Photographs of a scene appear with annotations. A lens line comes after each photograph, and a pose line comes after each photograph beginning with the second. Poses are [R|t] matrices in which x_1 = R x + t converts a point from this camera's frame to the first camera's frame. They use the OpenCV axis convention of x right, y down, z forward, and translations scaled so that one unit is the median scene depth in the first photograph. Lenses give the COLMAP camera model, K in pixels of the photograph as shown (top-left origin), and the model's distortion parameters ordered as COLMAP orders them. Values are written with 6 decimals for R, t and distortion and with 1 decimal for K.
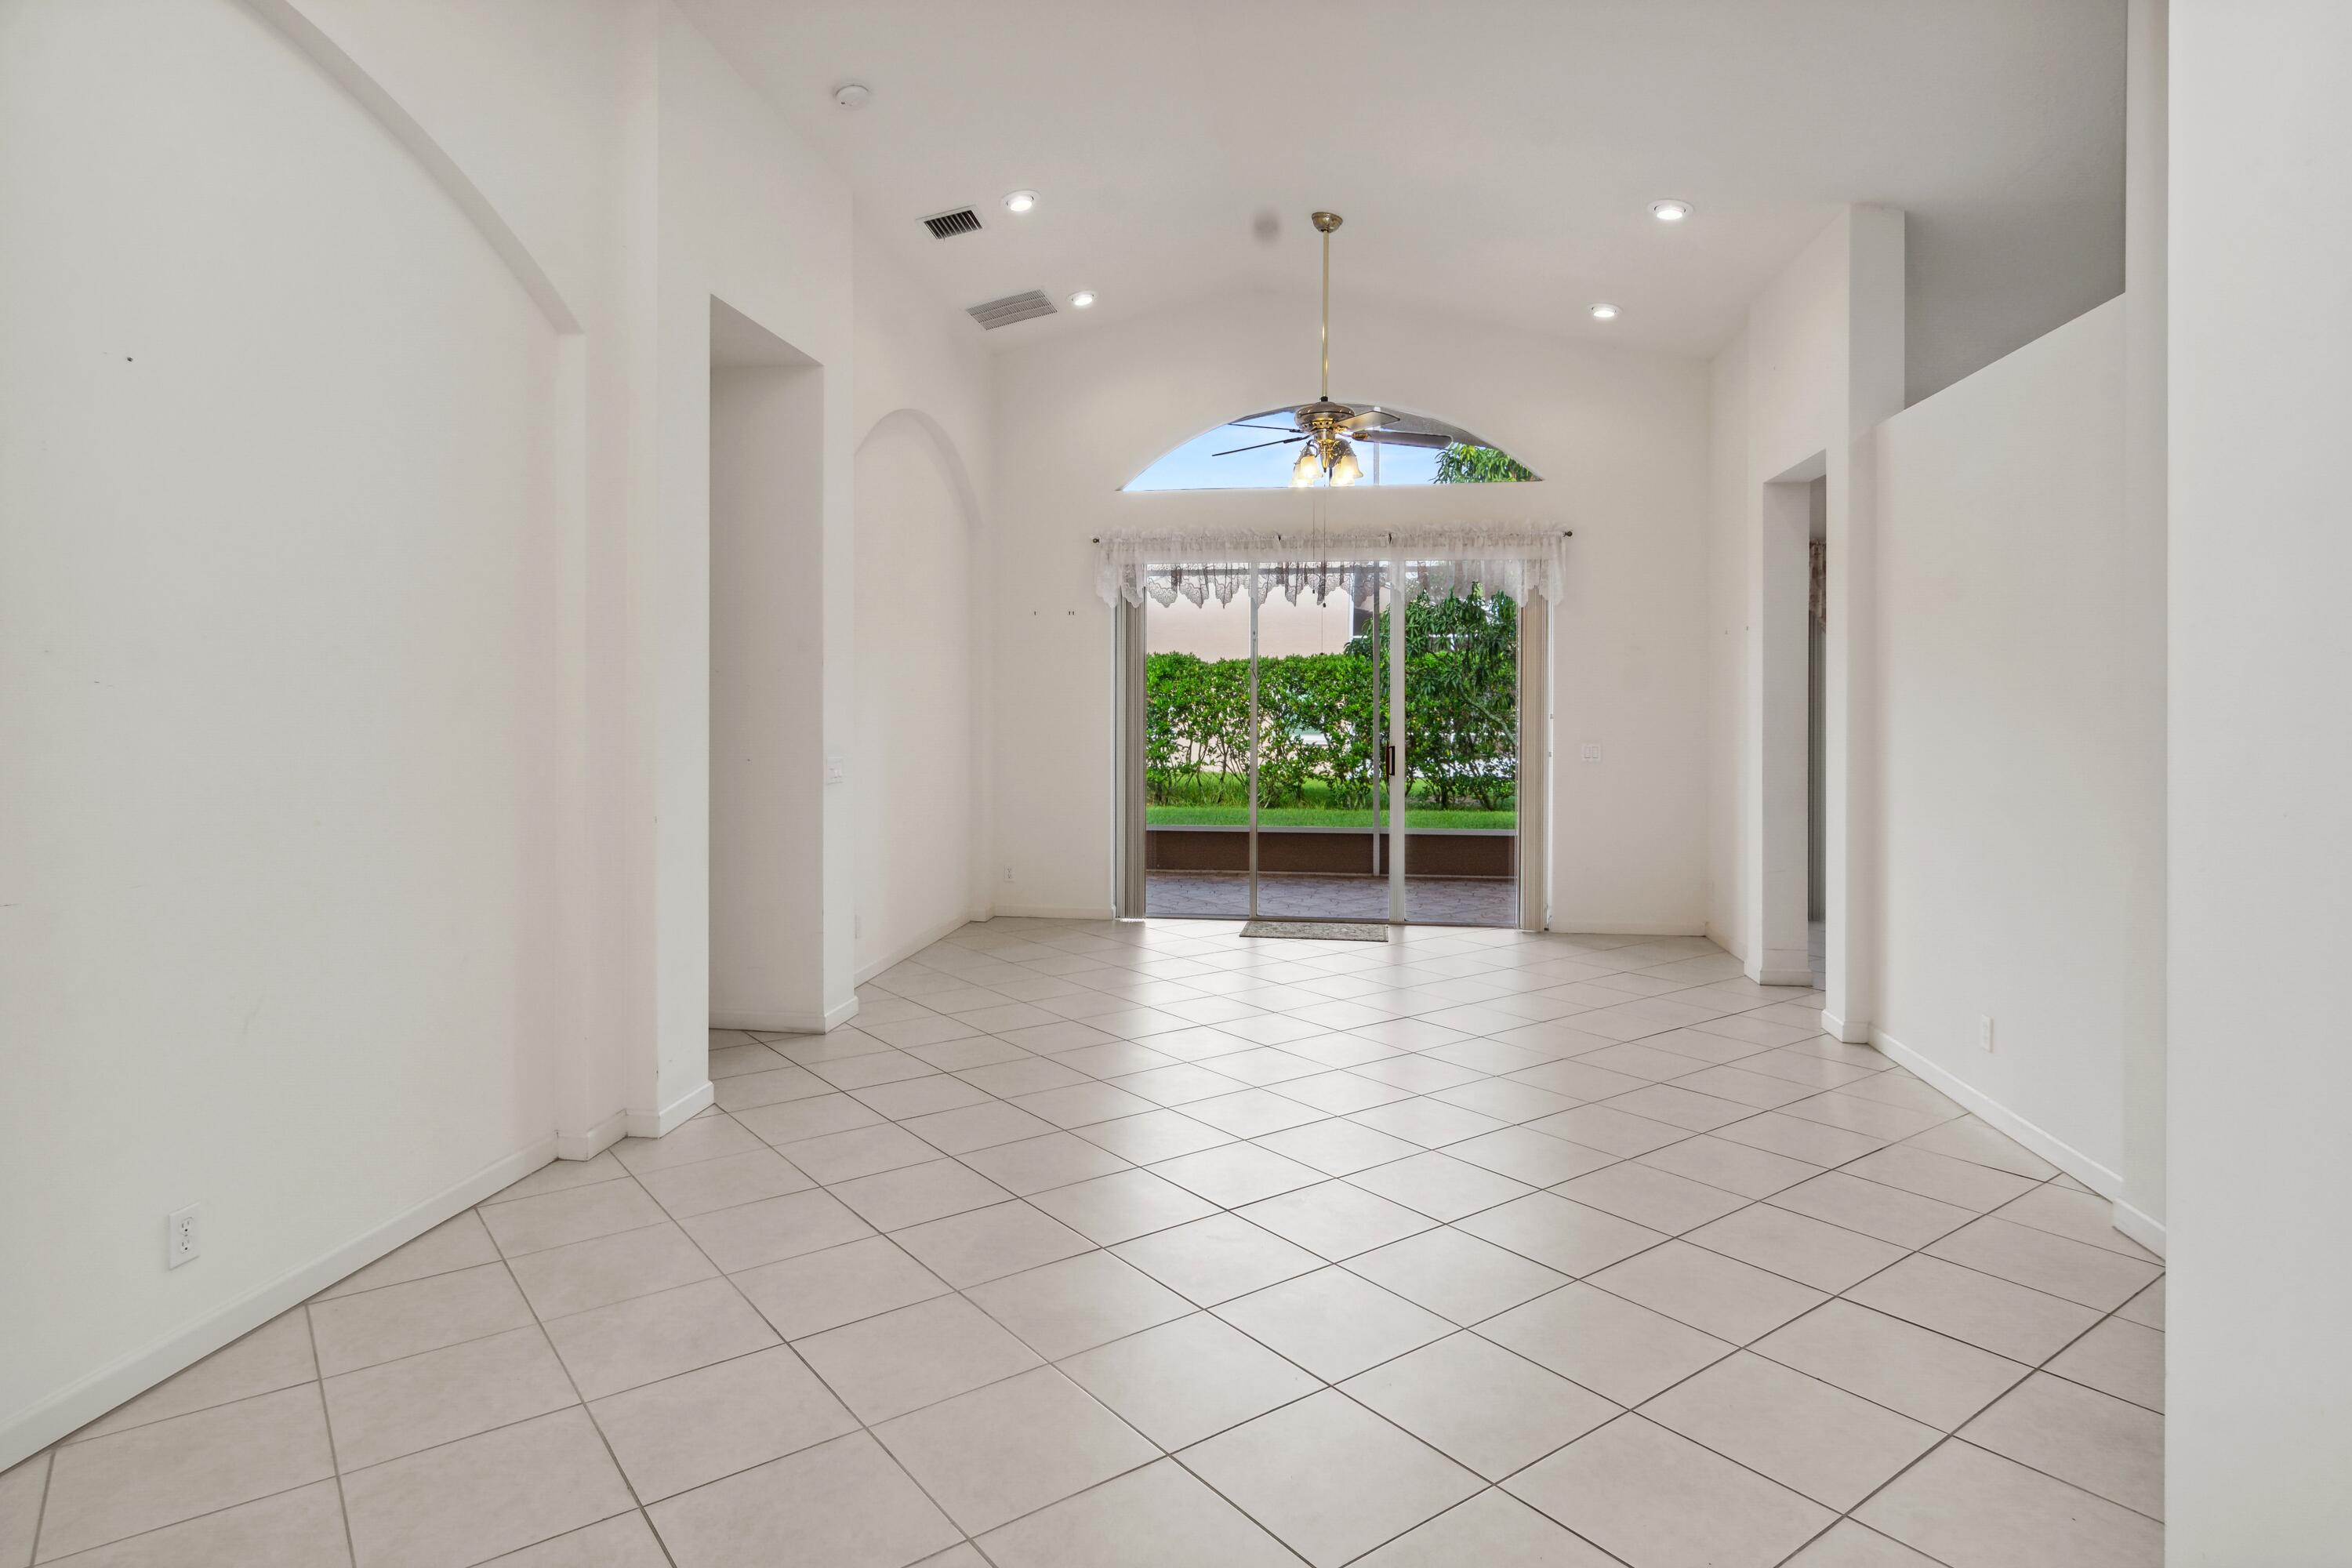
lens RADIAL K [[1299.9, 0, 1138.5], [0, 1299.9, 690.6], [0, 0, 1]] dist [0.006342, -0.000398]
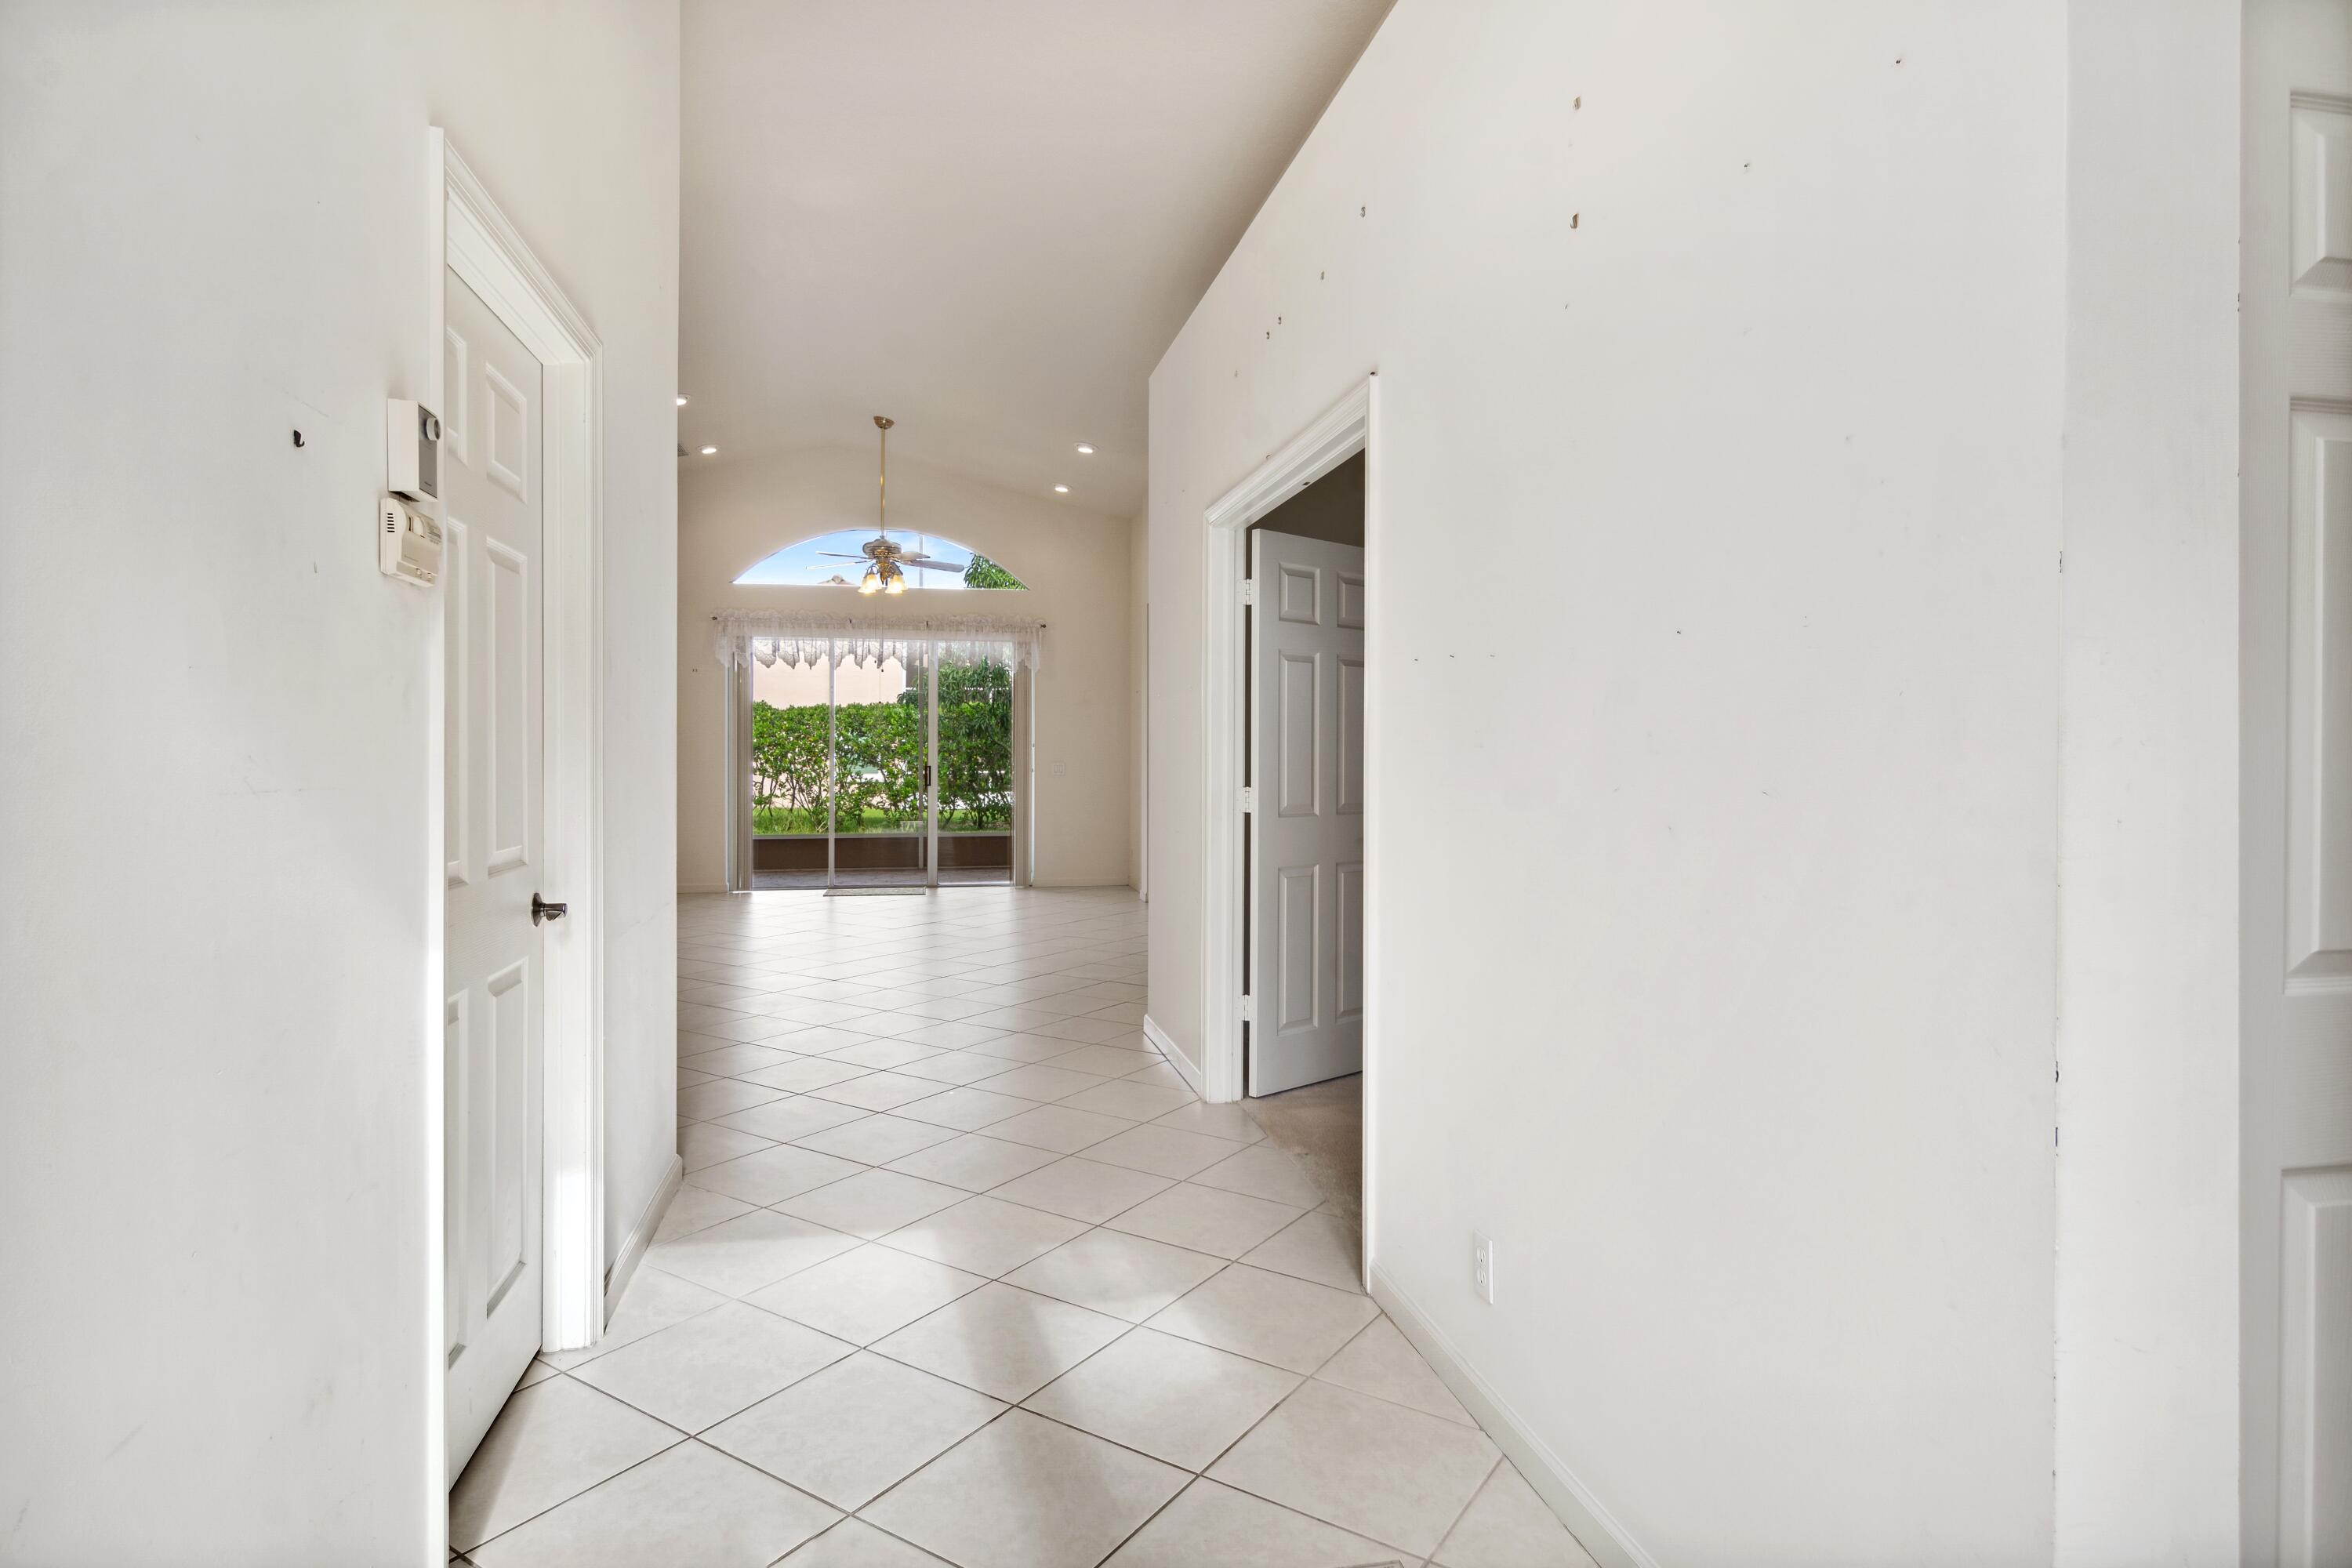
lens RADIAL K [[1299.9, 0, 1153.7], [0, 1299.9, 763.1], [0, 0, 1]] dist [0.006342, -0.000398]
pose [[0.939473, -0.003175, 0.342608, -0.058846], [-0.002934, 0.999846, 0.017310, 0.011012], [-0.342610, -0.017267, 0.939319, -0.394680]]
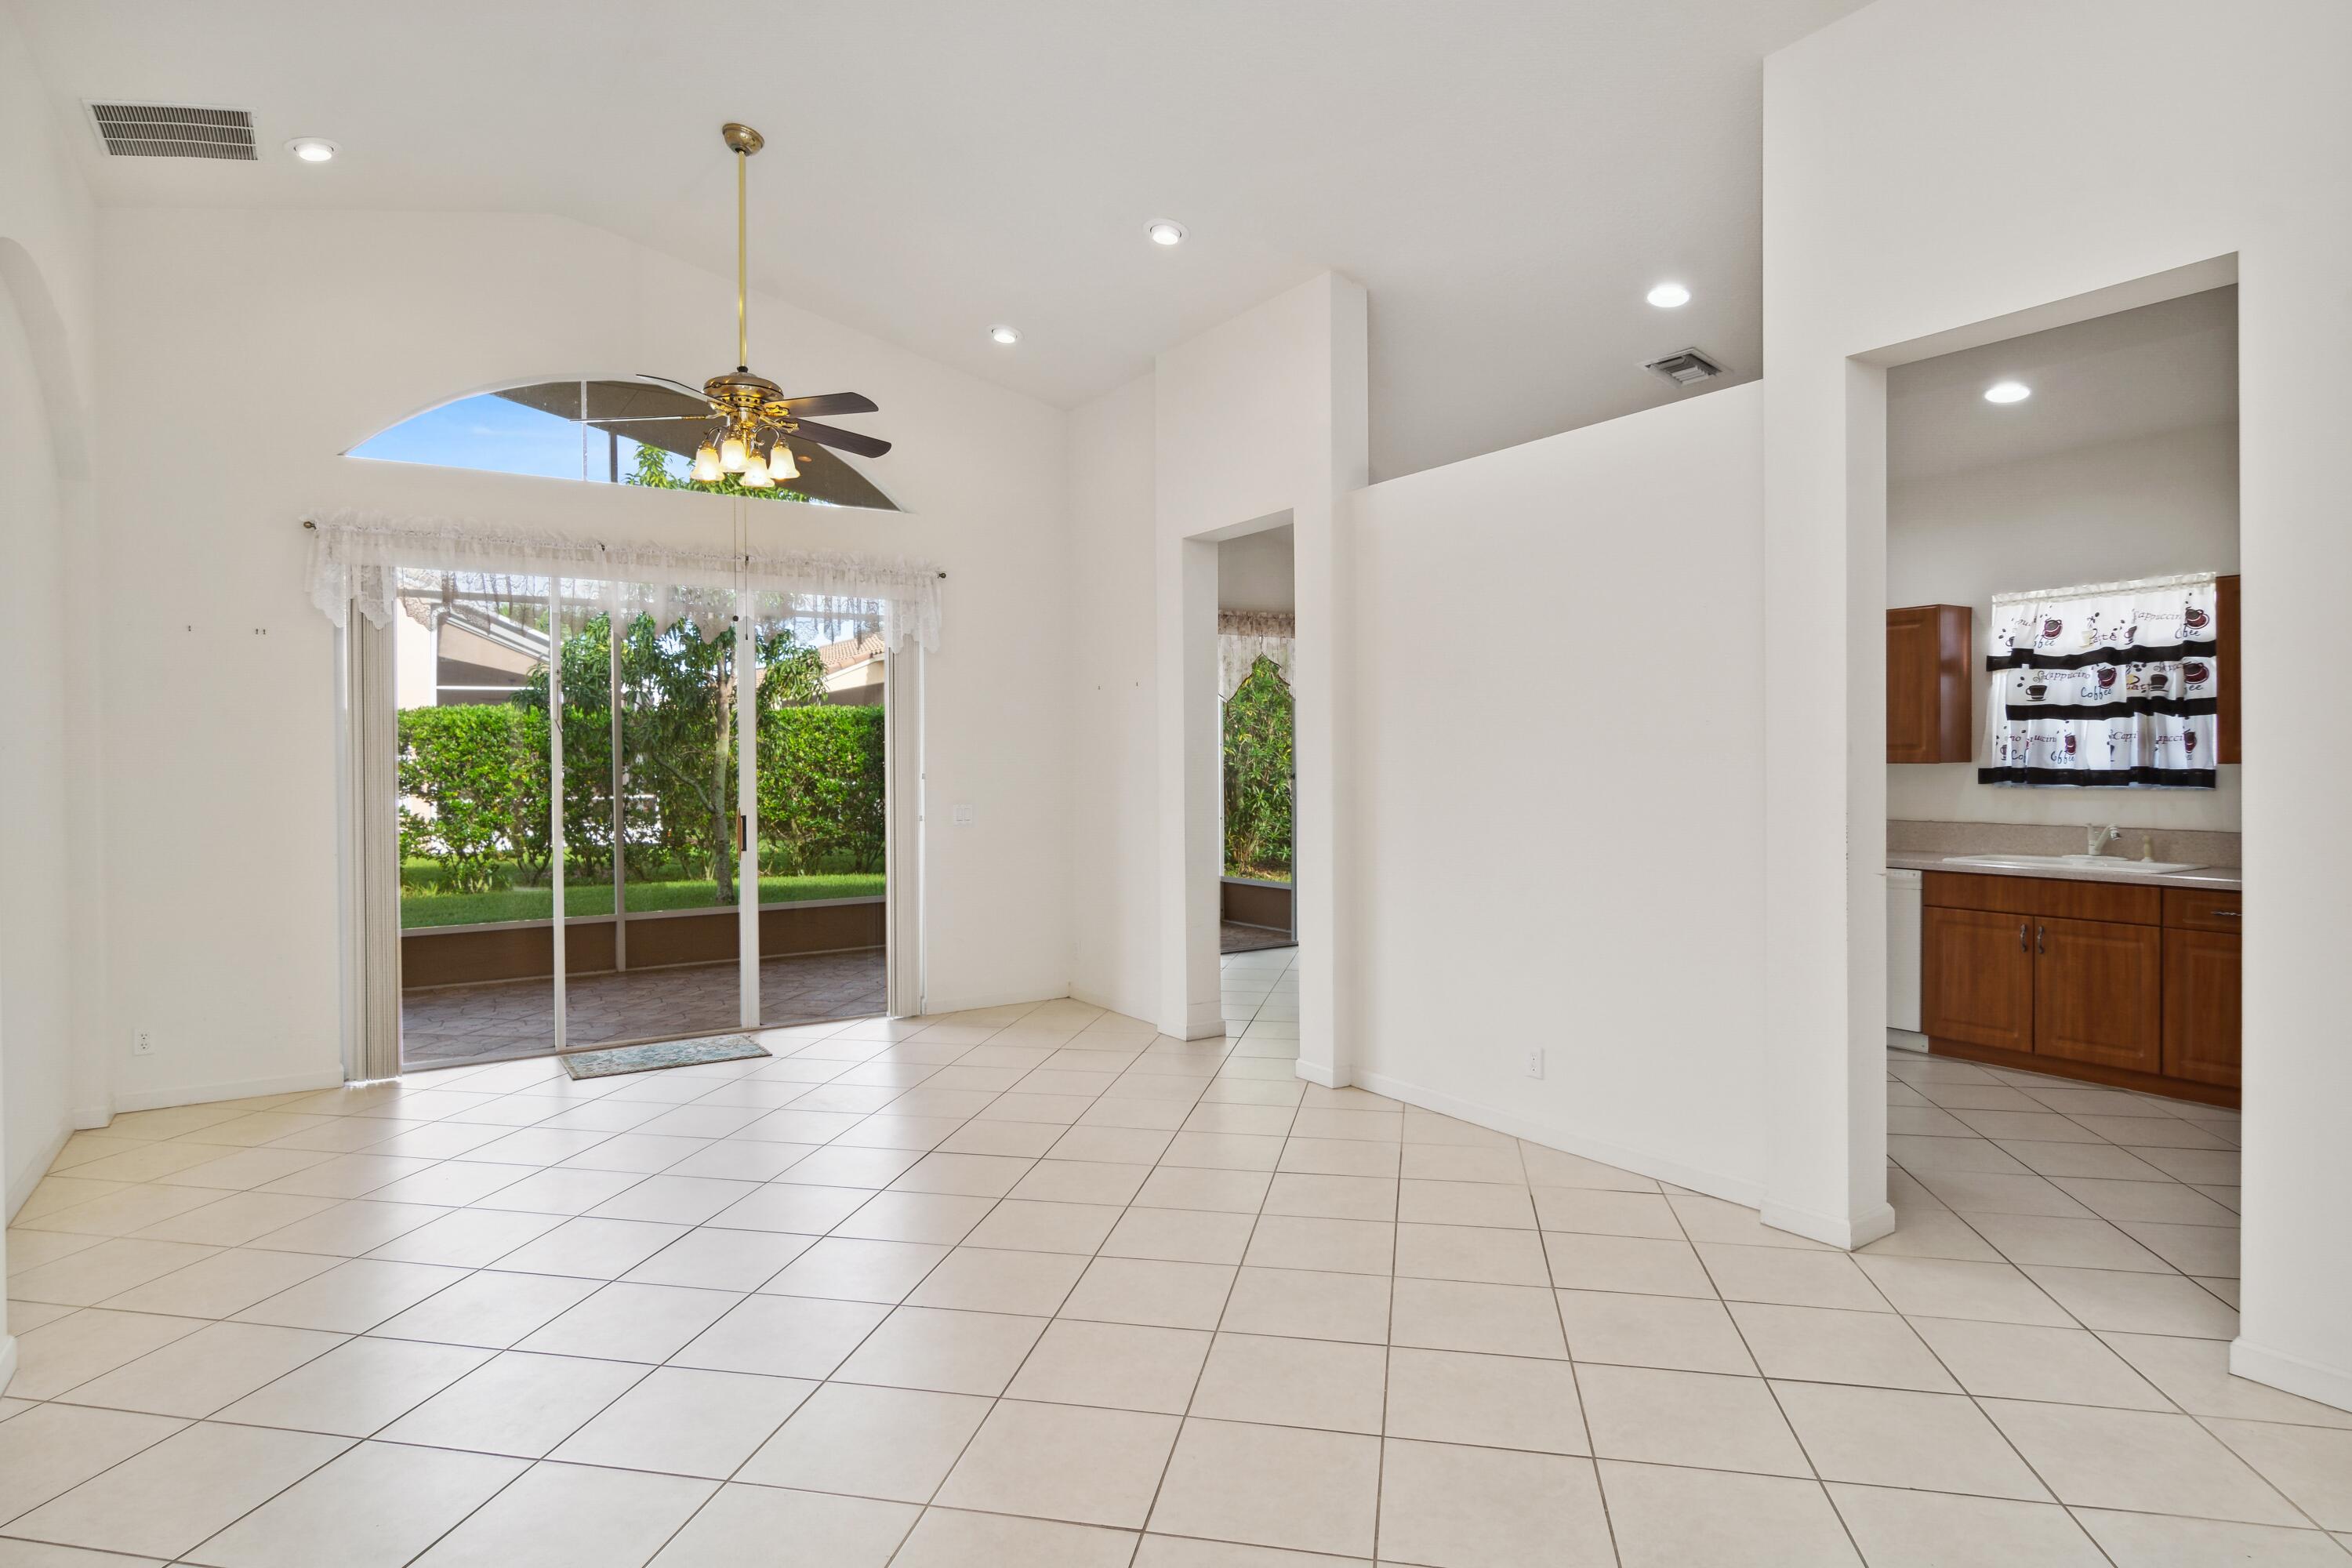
lens RADIAL K [[1299.9, 0, 1151.1], [0, 1299.9, 765.7], [0, 0, 1]] dist [0.006342, -0.000398]
pose [[0.748476, -0.011623, 0.663060, -0.132583], [0.003677, 0.999904, 0.013377, 0.000885], [-0.663152, -0.007575, 0.748447, 0.180252]]
